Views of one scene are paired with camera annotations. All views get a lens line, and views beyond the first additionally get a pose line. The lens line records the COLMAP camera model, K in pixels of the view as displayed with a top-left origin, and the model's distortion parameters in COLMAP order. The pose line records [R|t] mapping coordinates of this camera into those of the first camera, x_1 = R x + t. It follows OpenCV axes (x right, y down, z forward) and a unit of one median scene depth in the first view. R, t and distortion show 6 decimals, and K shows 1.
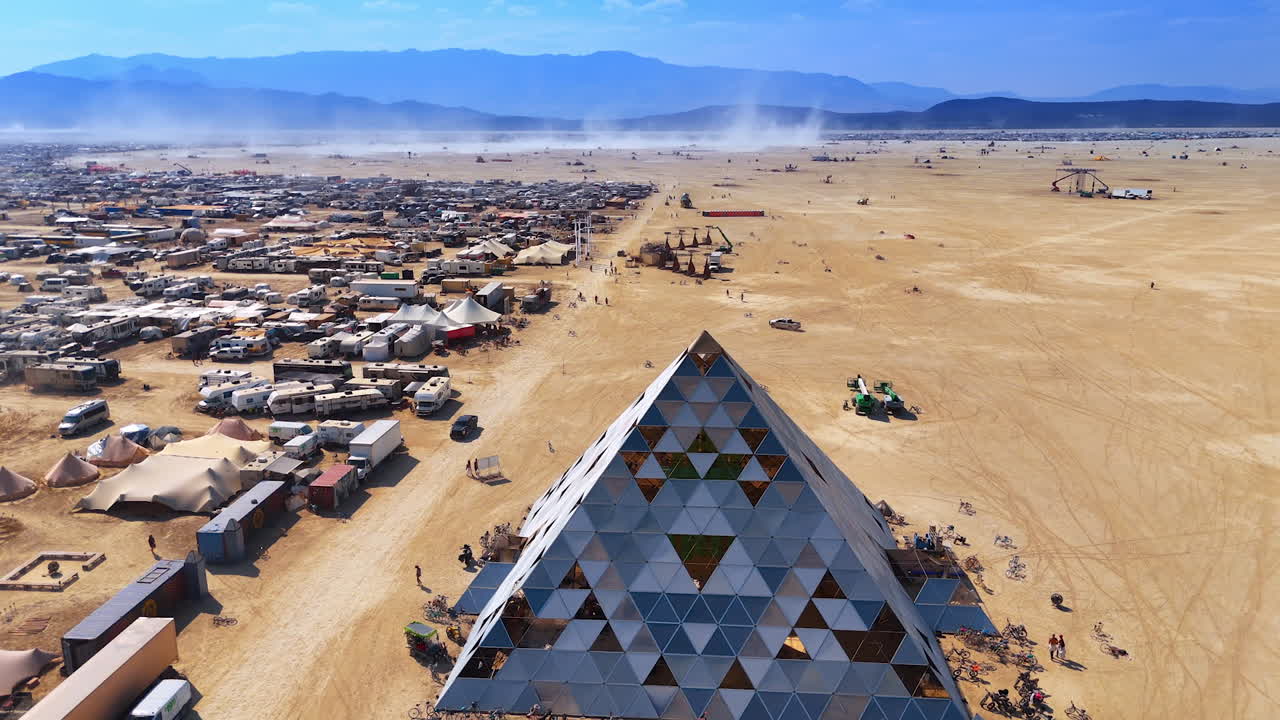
lens RADIAL K [[935.8, 0, 640.0], [0, 935.8, 360.0], [0, 0, 1]] dist [0.076030, -0.088638]
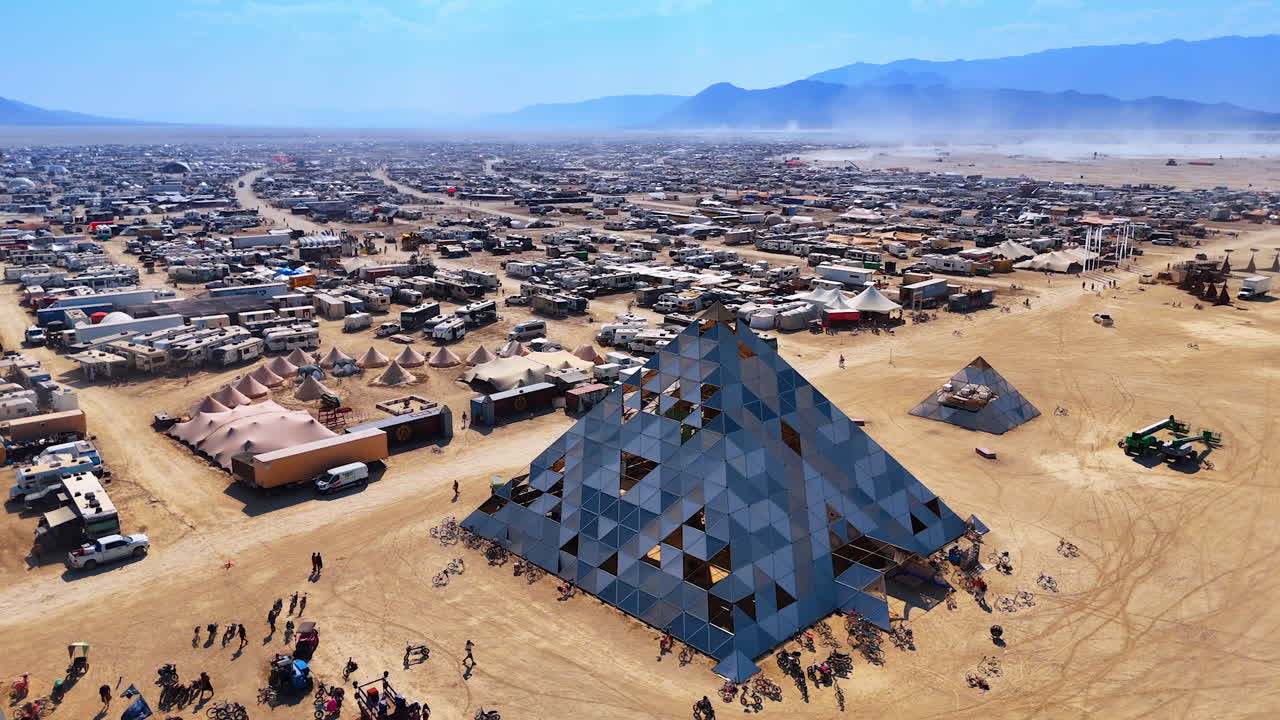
lens RADIAL K [[935.8, 0, 640.0], [0, 935.8, 360.0], [0, 0, 1]] dist [0.076030, -0.088638]
pose [[0.754268, 0.163266, -0.635943, 0.551769], [-0.163112, 0.984819, 0.059372, -0.008585], [0.635982, 0.058948, 0.769449, 0.025094]]
